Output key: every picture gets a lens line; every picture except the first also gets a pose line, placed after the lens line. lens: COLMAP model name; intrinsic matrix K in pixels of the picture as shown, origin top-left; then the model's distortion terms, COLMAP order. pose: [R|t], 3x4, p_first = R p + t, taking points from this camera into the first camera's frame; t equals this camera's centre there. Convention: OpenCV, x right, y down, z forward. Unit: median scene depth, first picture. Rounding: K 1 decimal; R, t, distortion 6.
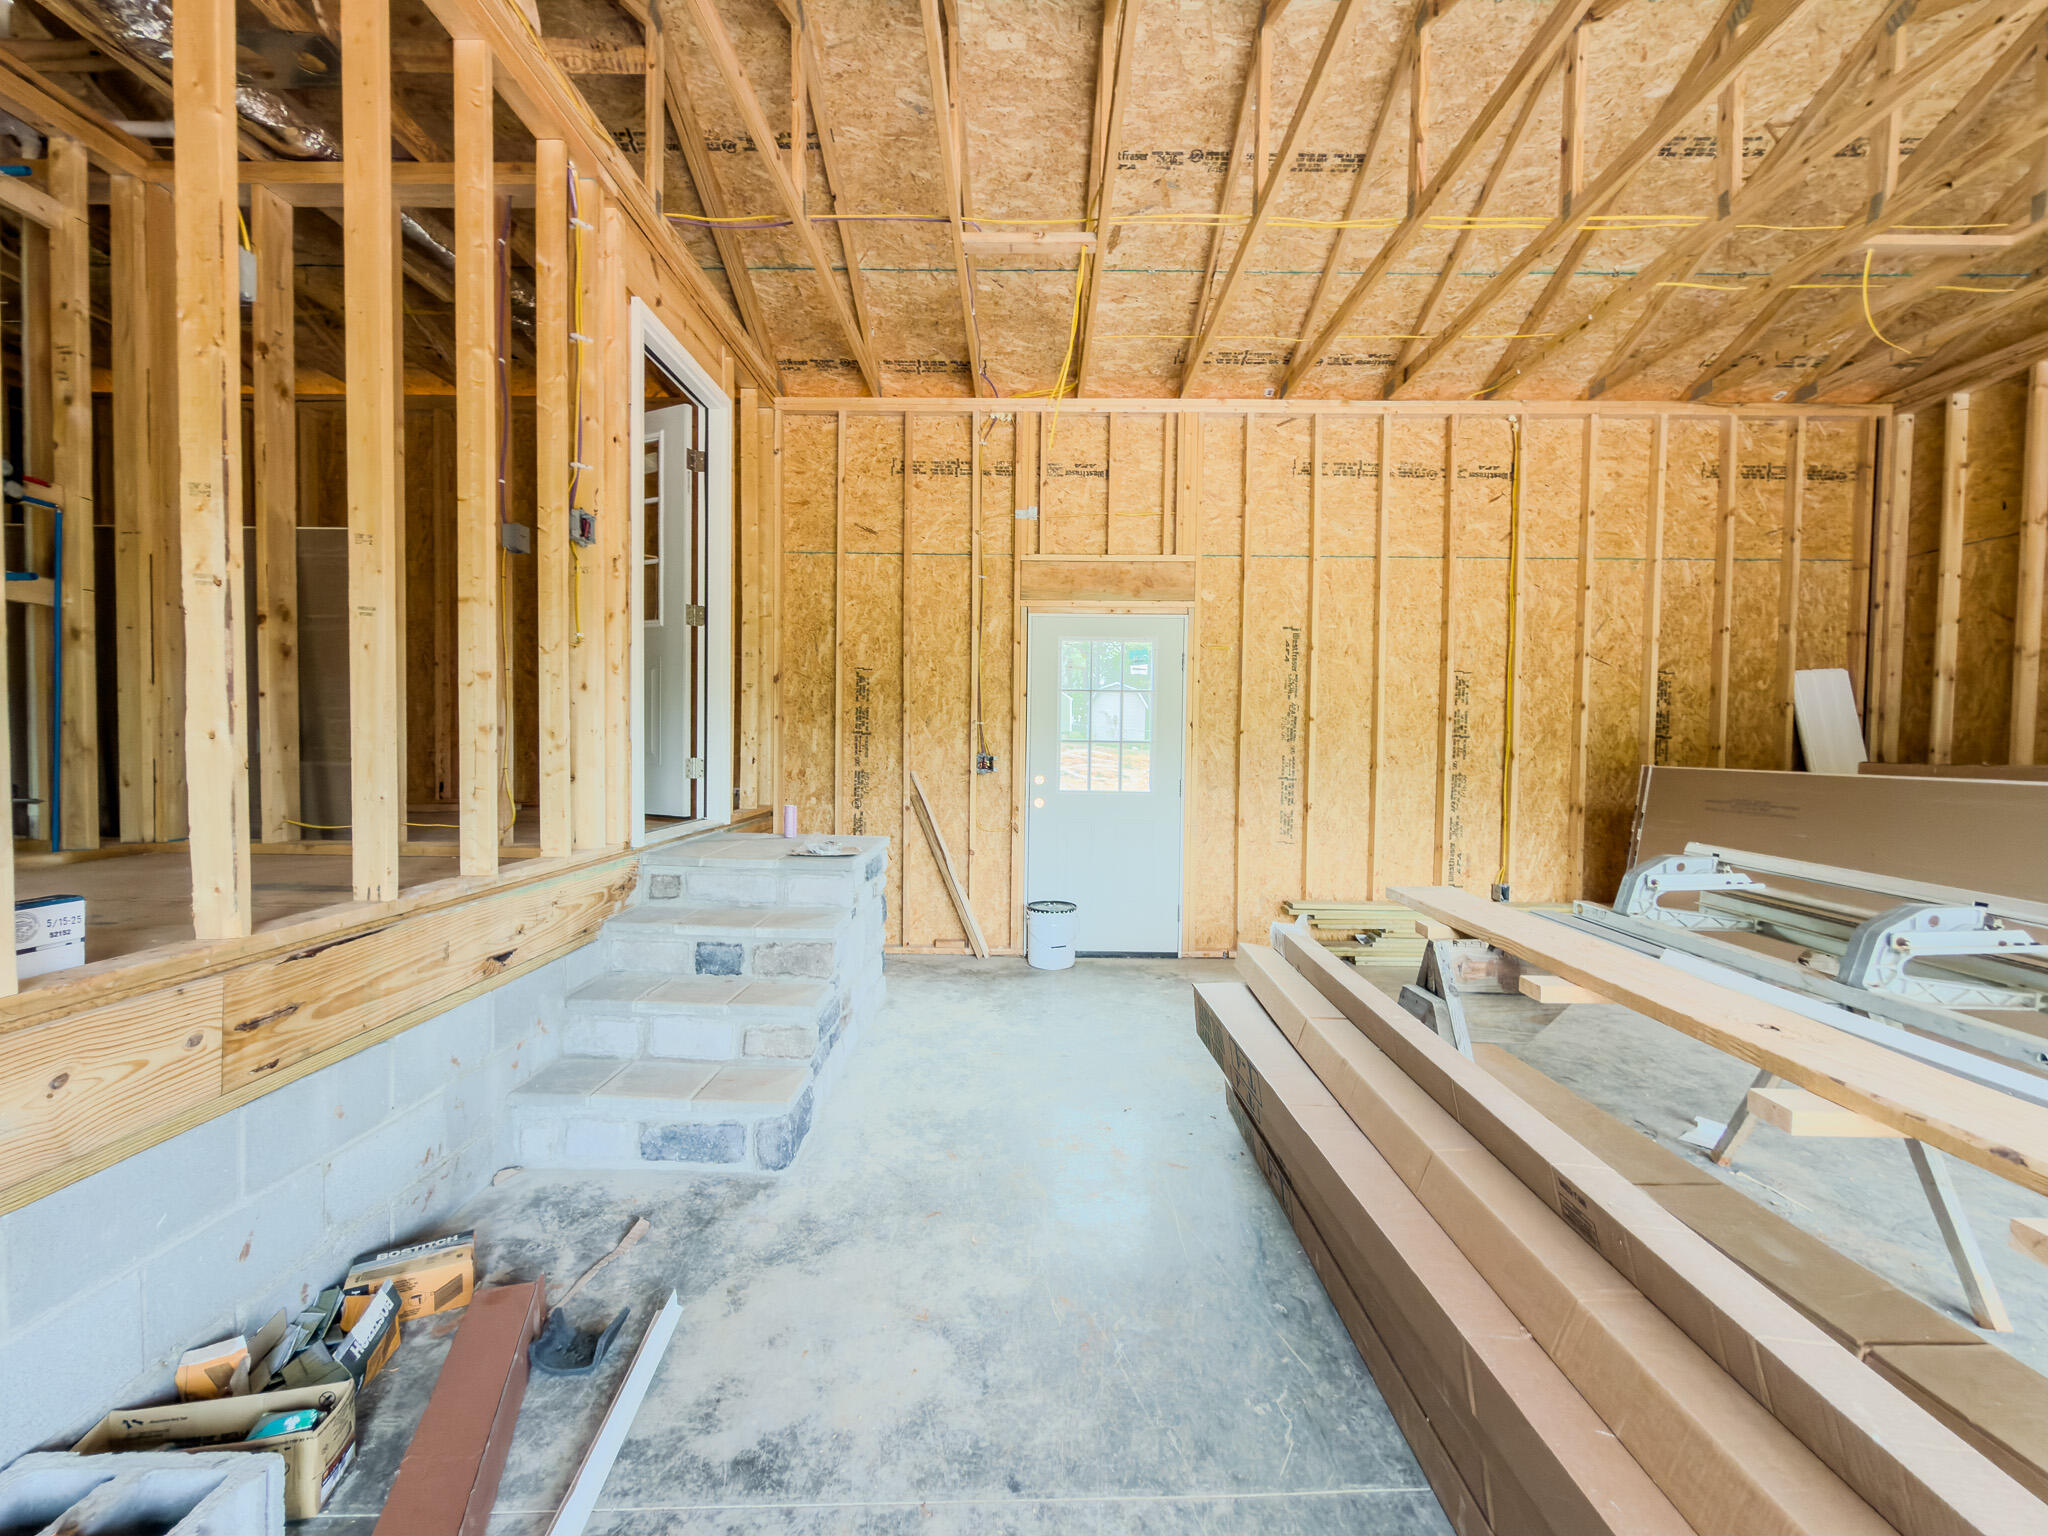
lens RADIAL K [[879.5, 0, 1025.3], [0, 879.5, 772.0], [0, 0, 1]] dist [0.000101, 0.000198]
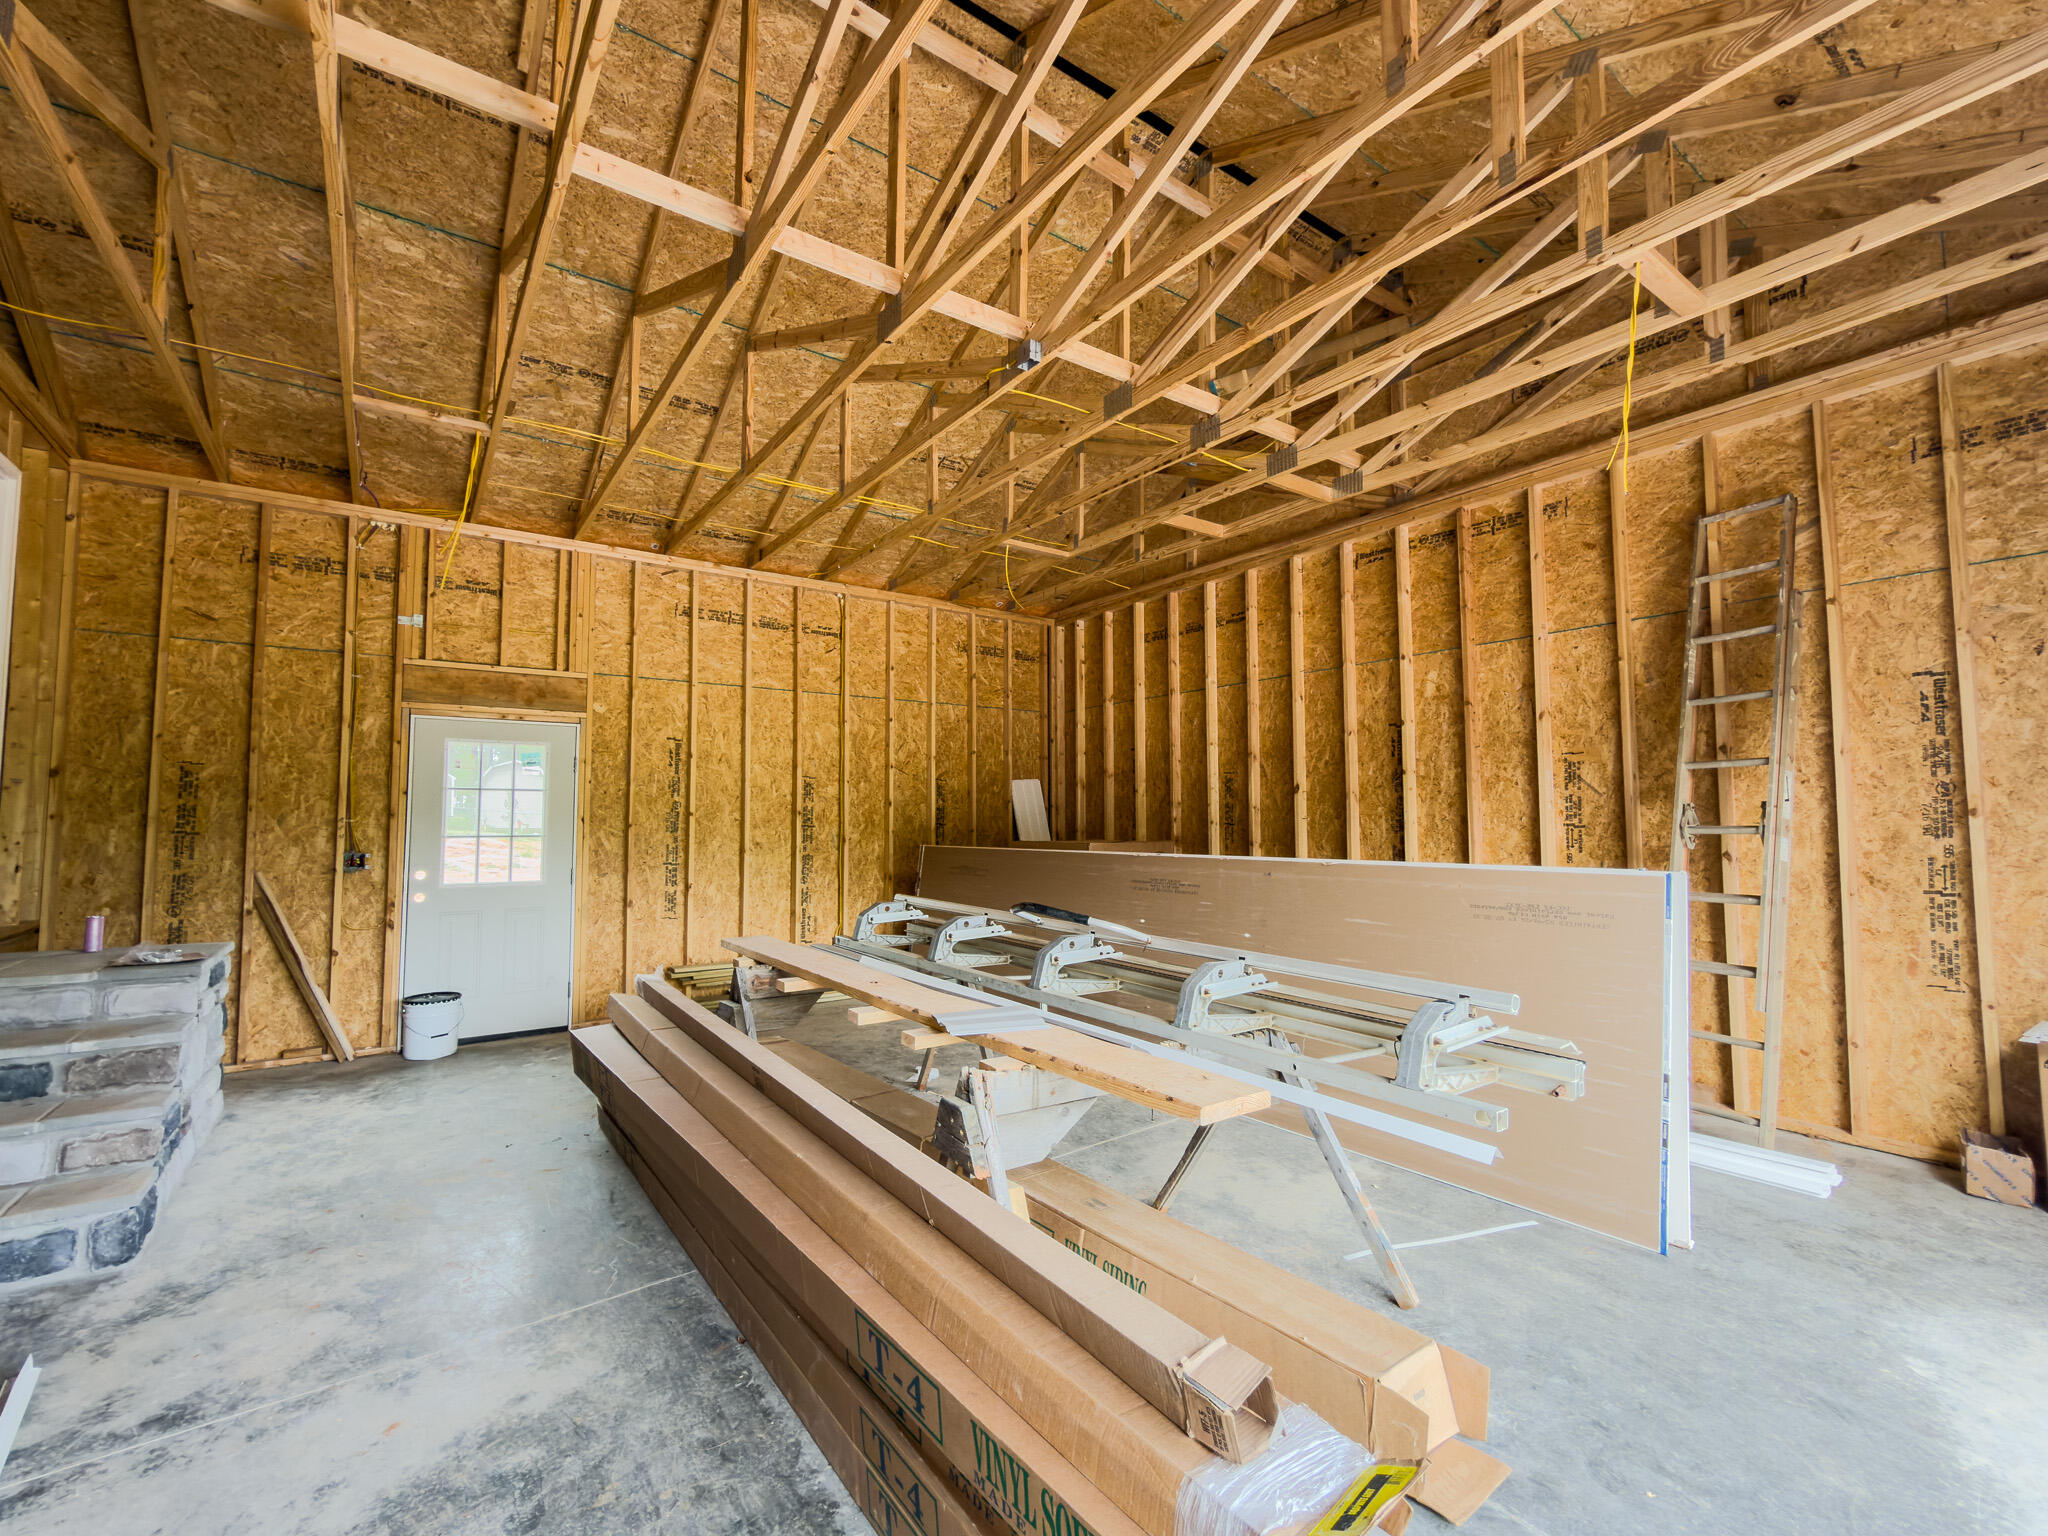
lens RADIAL K [[879.5, 0, 1019.2], [0, 879.5, 770.4], [0, 0, 1]] dist [0.000101, 0.000198]
pose [[0.811481, 0.020677, 0.584013, -0.019612], [0.034349, 0.995958, -0.082990, -0.003688], [-0.583369, 0.087405, 0.807491, -0.267125]]
